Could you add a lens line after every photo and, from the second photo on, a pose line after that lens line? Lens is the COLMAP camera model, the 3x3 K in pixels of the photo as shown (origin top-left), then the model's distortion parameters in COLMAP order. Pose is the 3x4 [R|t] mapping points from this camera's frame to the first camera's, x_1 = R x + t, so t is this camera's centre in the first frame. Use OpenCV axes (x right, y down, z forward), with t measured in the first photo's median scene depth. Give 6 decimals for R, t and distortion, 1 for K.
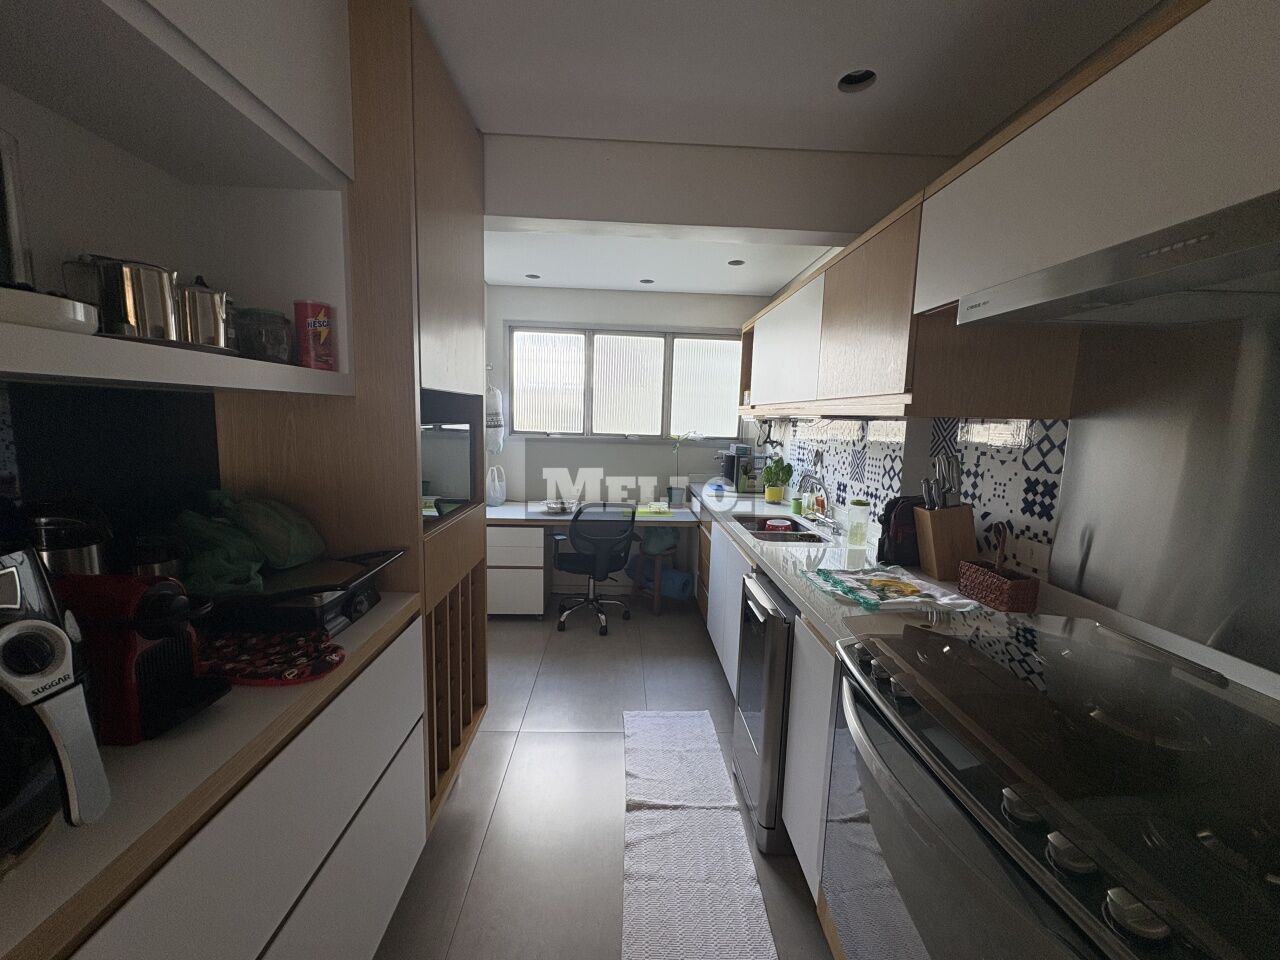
lens RADIAL K [[515.4, 0, 642.0], [0, 515.4, 490.5], [0, 0, 1]] dist [0.003296, 0.000210]
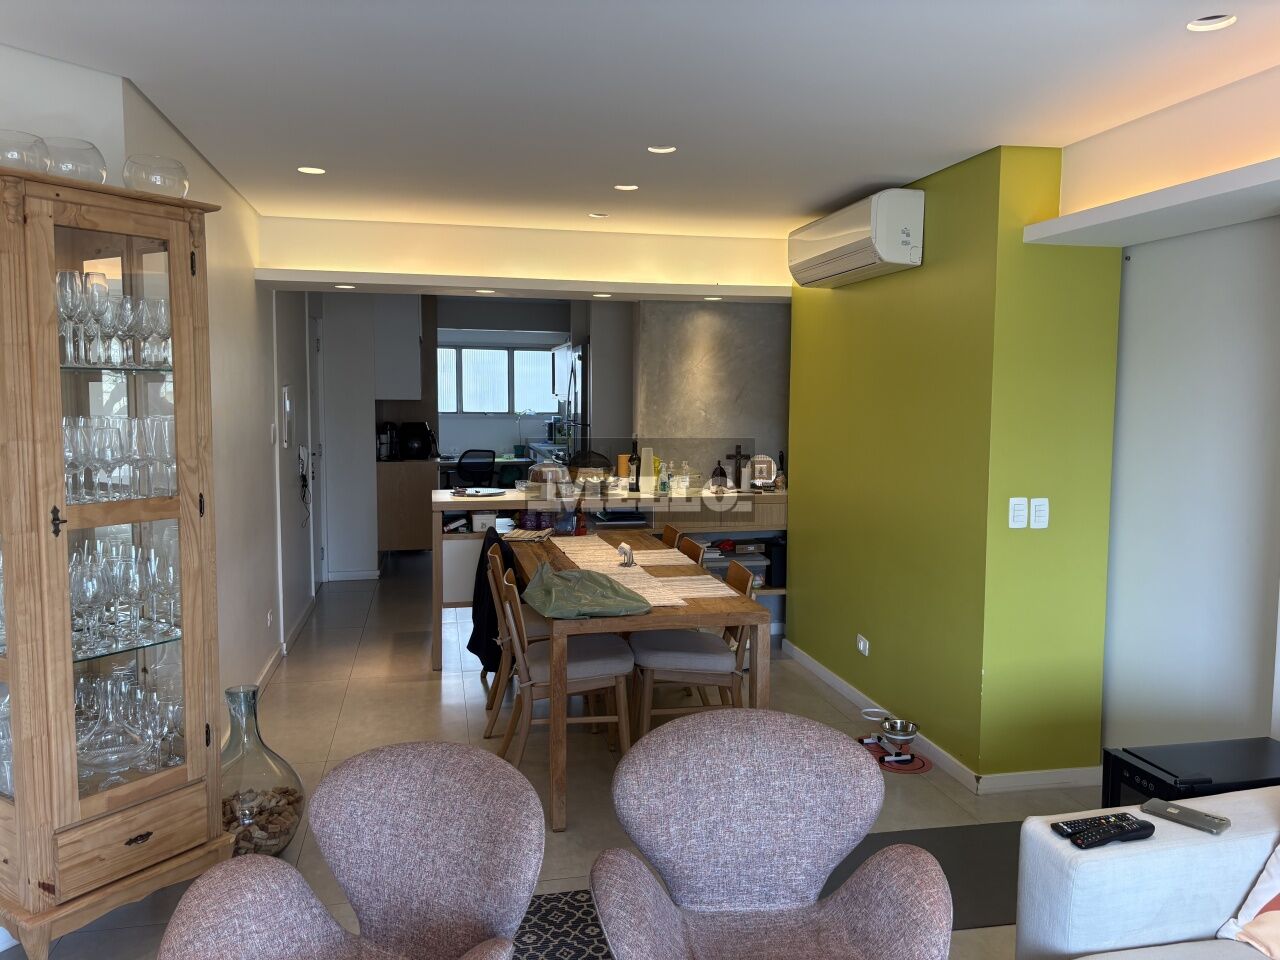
lens RADIAL K [[976.8, 0, 646.2], [0, 976.8, 471.5], [0, 0, 1]] dist [0.057919, -0.059804]
pose [[0.979936, -0.036983, 0.195851, -0.236690], [0.045894, 0.998098, -0.041157, 0.360215], [-0.193957, 0.049320, 0.979770, -3.327644]]
